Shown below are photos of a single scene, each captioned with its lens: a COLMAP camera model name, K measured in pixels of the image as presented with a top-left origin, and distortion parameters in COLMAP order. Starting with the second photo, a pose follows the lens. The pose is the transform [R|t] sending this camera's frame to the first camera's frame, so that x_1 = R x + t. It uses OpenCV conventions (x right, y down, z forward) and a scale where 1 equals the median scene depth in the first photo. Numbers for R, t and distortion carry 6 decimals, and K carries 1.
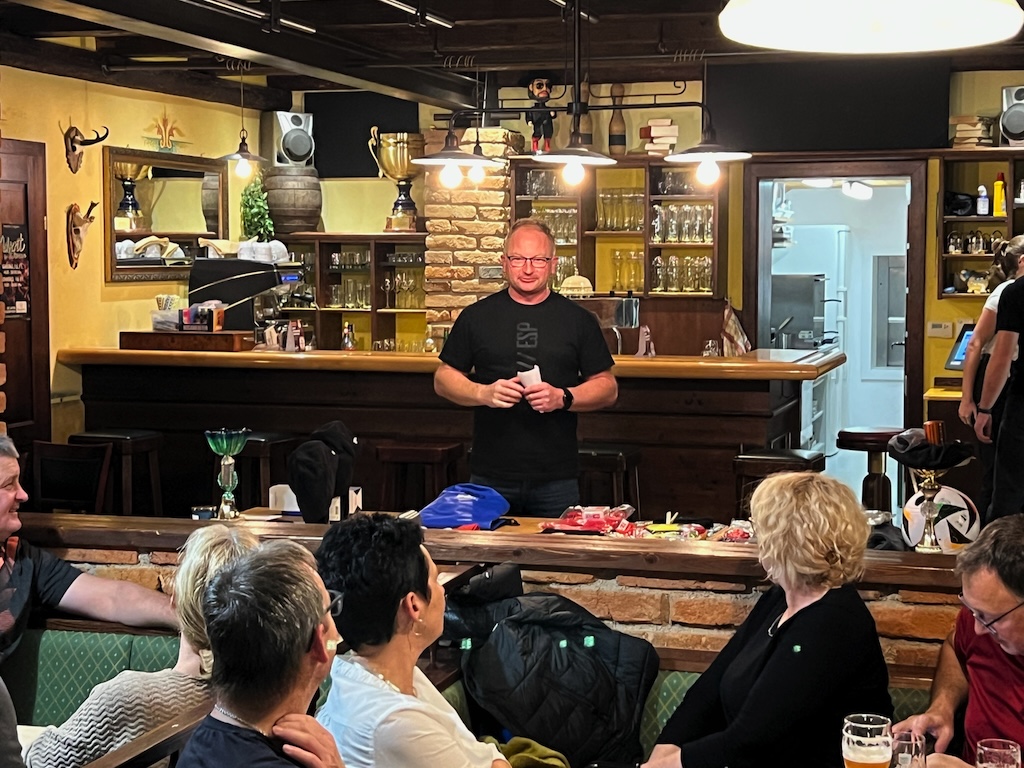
lens RADIAL K [[1842.8, 0, 512.0], [0, 1842.8, 384.0], [0, 0, 1]] dist [0.137050, -0.192001]
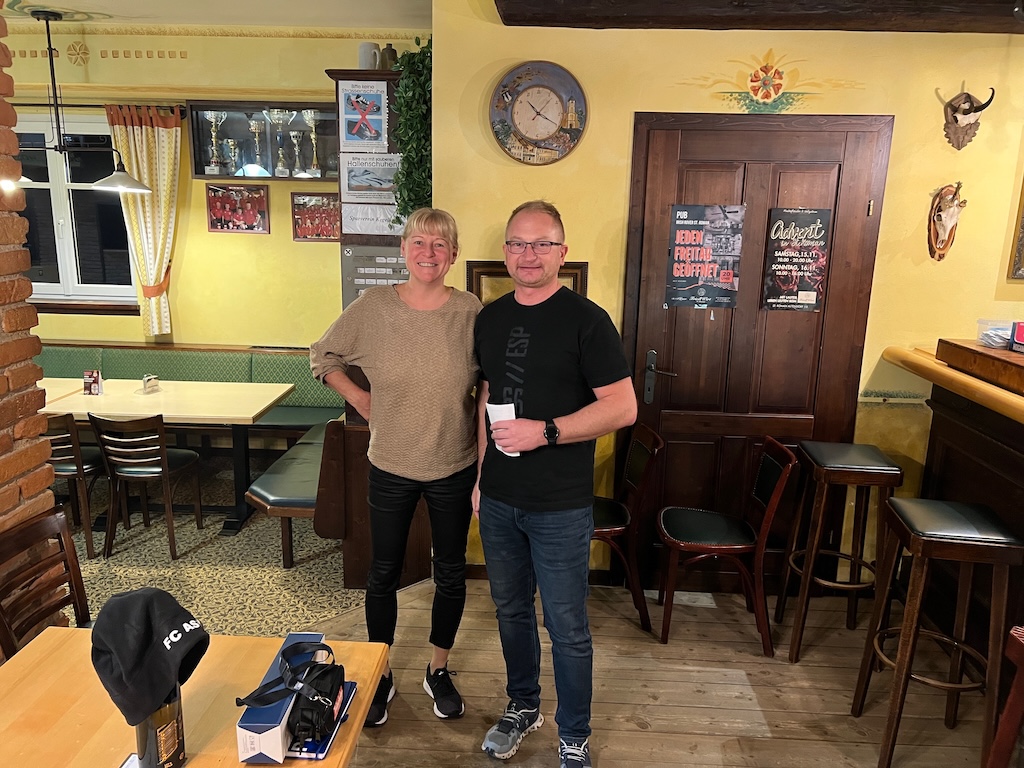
lens RADIAL K [[768.8, 0, 503.6], [0, 768.8, 385.1], [0, 0, 1]] dist [0.043246, -0.050203]
pose [[0.222791, 0.220823, -0.949527, 0.073627], [-0.090220, 0.974498, 0.205461, -0.053367], [0.970682, 0.039892, 0.237032, 0.618994]]
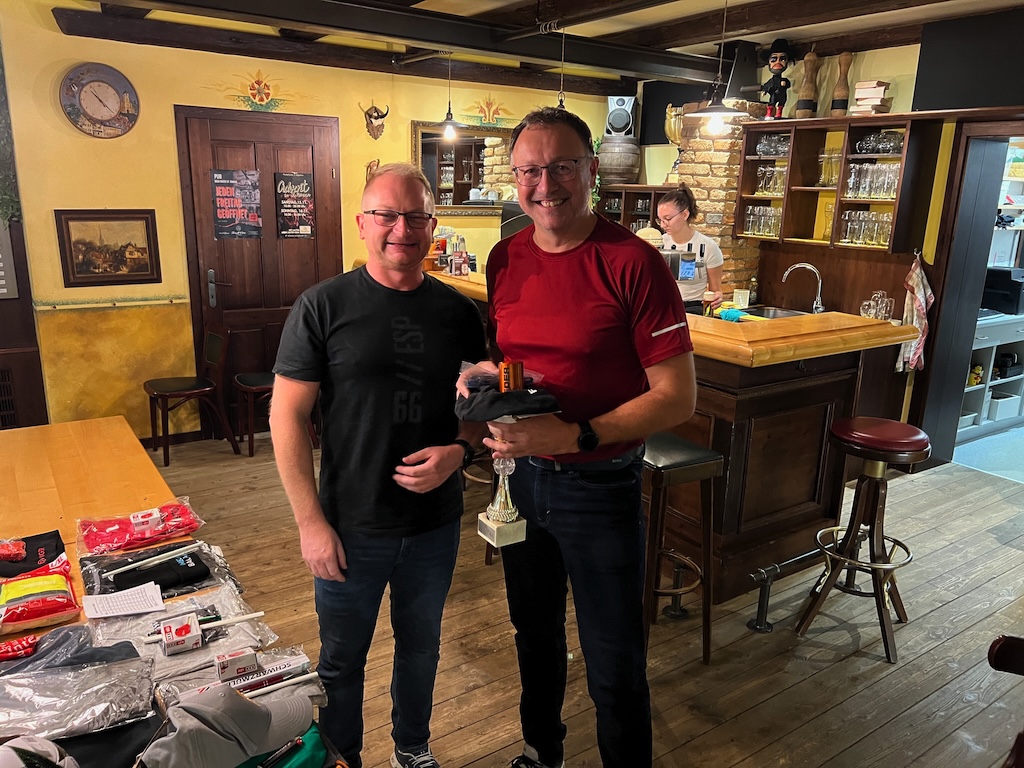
lens RADIAL K [[769.3, 0, 507.7], [0, 769.3, 387.3], [0, 0, 1]] dist [0.031290, -0.033323]
pose [[0.769216, 0.179853, -0.613155, 0.227074], [-0.070545, 0.977608, 0.198256, -0.042858], [0.635083, -0.109247, 0.764680, 0.496466]]
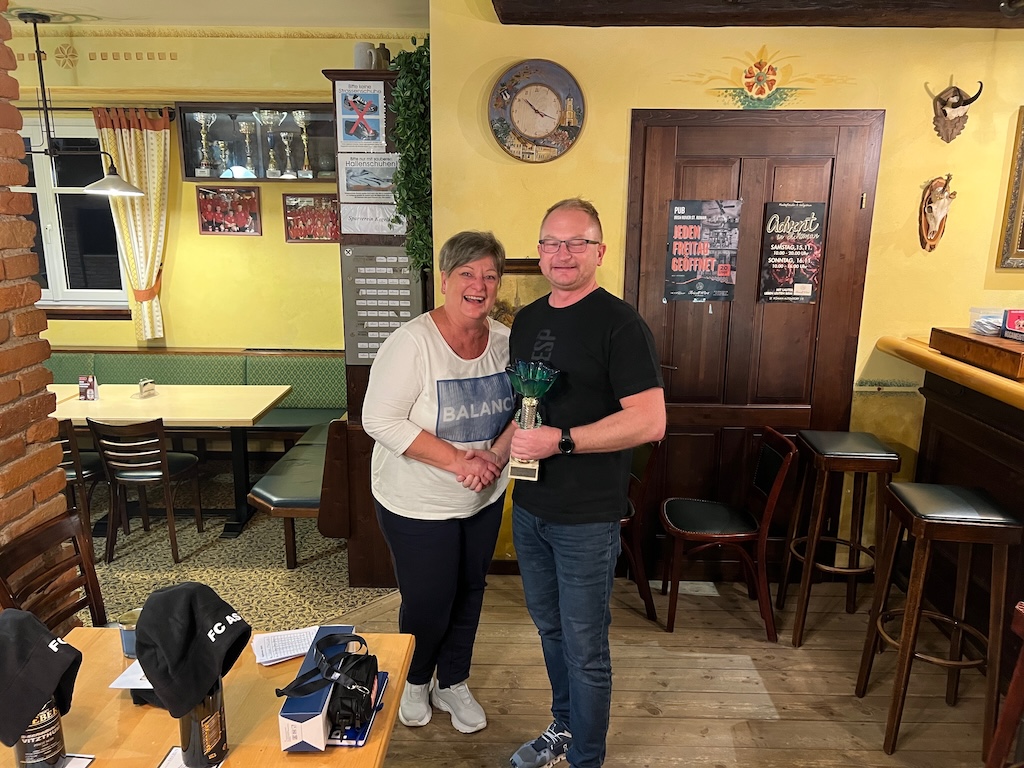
lens RADIAL K [[768.5, 0, 507.3], [0, 768.5, 390.0], [0, 0, 1]] dist [0.043677, -0.049835]
pose [[0.250485, 0.222699, -0.942158, 0.075124], [-0.076224, 0.974698, 0.210126, -0.052022], [0.965115, 0.019182, 0.261122, 0.610484]]
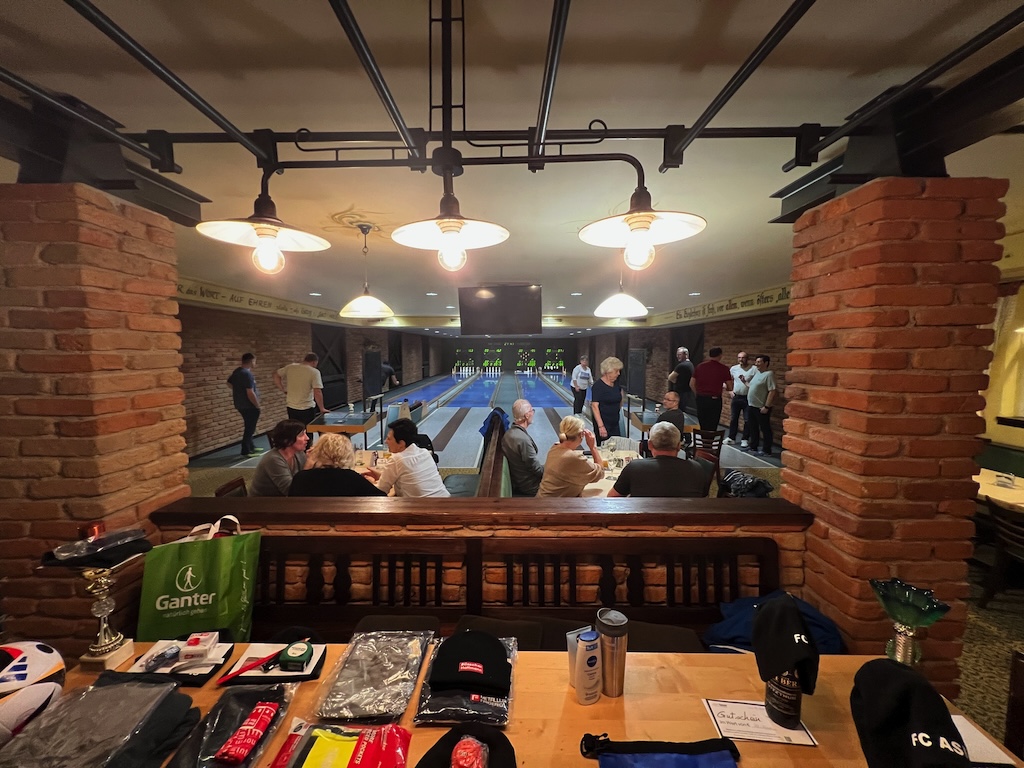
lens RADIAL K [[407.2, 0, 511.6], [0, 407.2, 381.9], [0, 0, 1]] dist [-0.002192, 0.000065]
pose [[-0.963514, 0.016994, -0.267117, 0.032532], [-0.023671, 0.988662, 0.148280, -0.048611], [0.266609, 0.149193, -0.952188, 0.634826]]
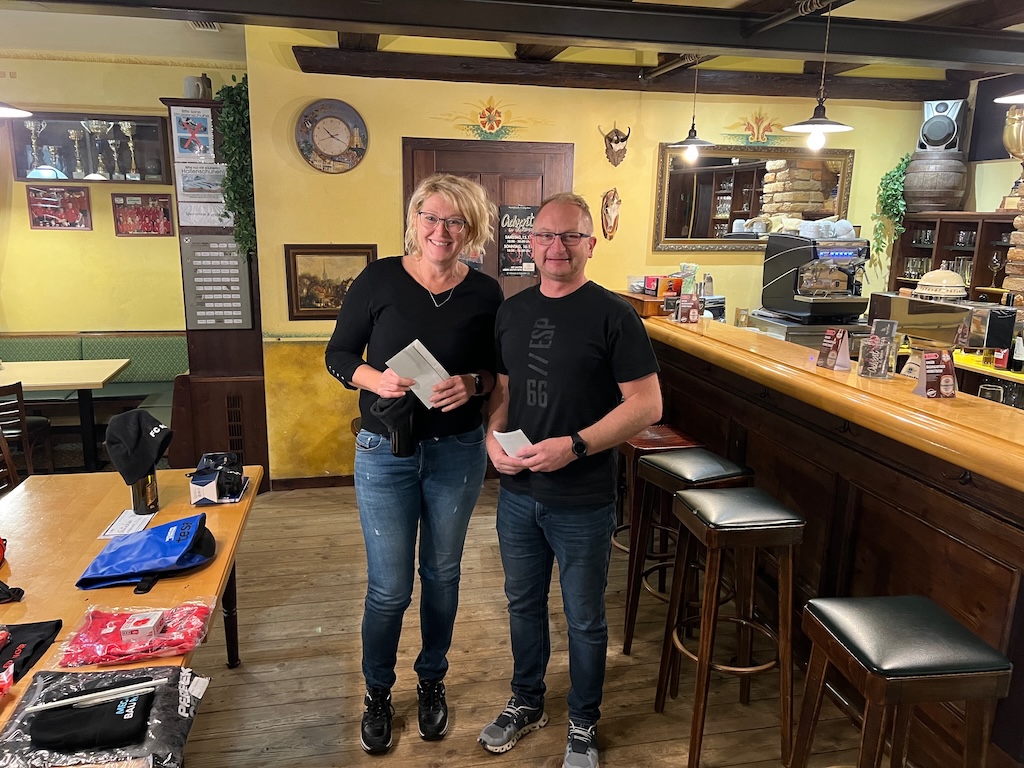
lens RADIAL K [[768.8, 0, 503.6], [0, 768.8, 385.1], [0, 0, 1]] dist [0.043246, -0.050203]
pose [[0.461907, 0.198402, -0.864453, 0.201954], [-0.077447, 0.979959, 0.183530, -0.048088], [0.883540, -0.017825, 0.468016, 0.582046]]
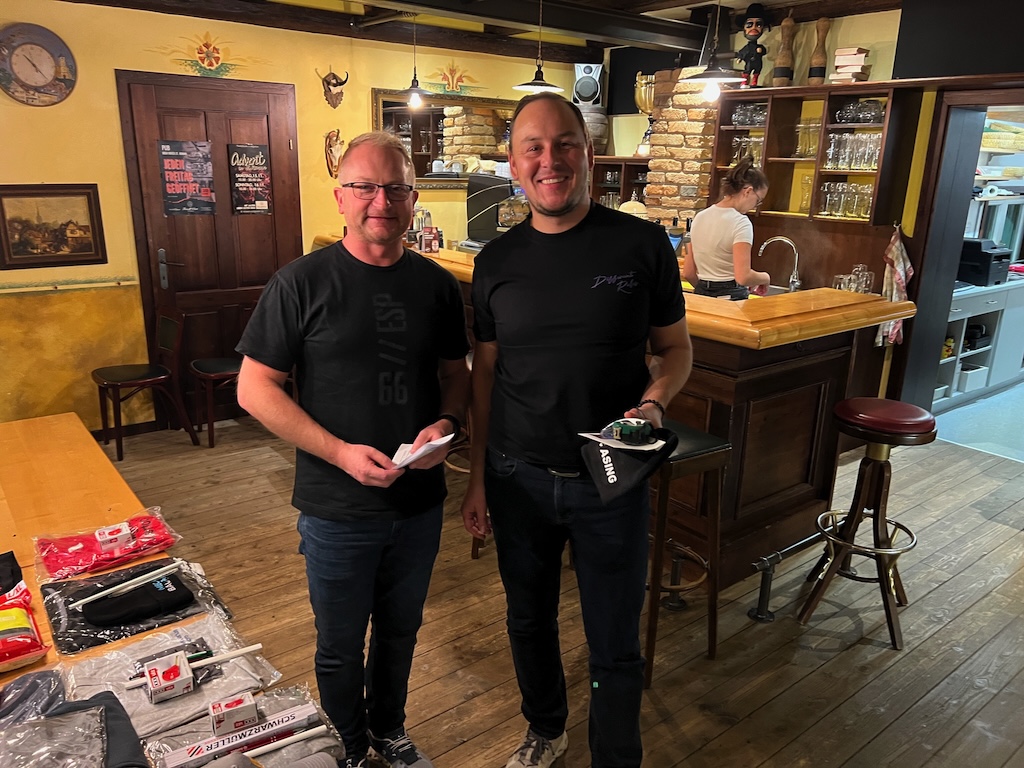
lens RADIAL K [[768.8, 0, 503.6], [0, 768.8, 385.1], [0, 0, 1]] dist [0.043246, -0.050203]
pose [[0.807136, 0.183244, -0.561206, 0.203859], [-0.064561, 0.972305, 0.224623, -0.042908], [0.586824, -0.145069, 0.796613, 0.502012]]
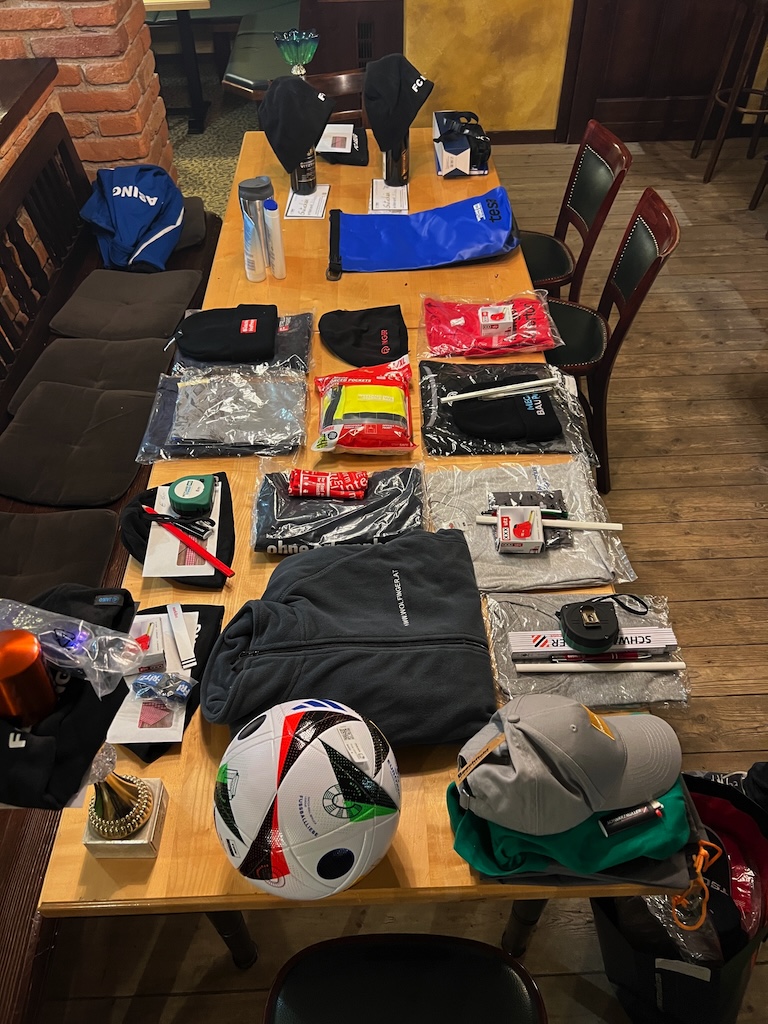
lens RADIAL K [[768.8, 0, 384.0], [0, 768.8, 512.0], [0, 0, 1]] dist [0.043246, -0.050203]
pose [[0.307793, 0.683752, -0.661625, 0.161805], [-0.055551, 0.707111, 0.704917, -0.046907], [0.949830, -0.180214, 0.255627, 0.517020]]
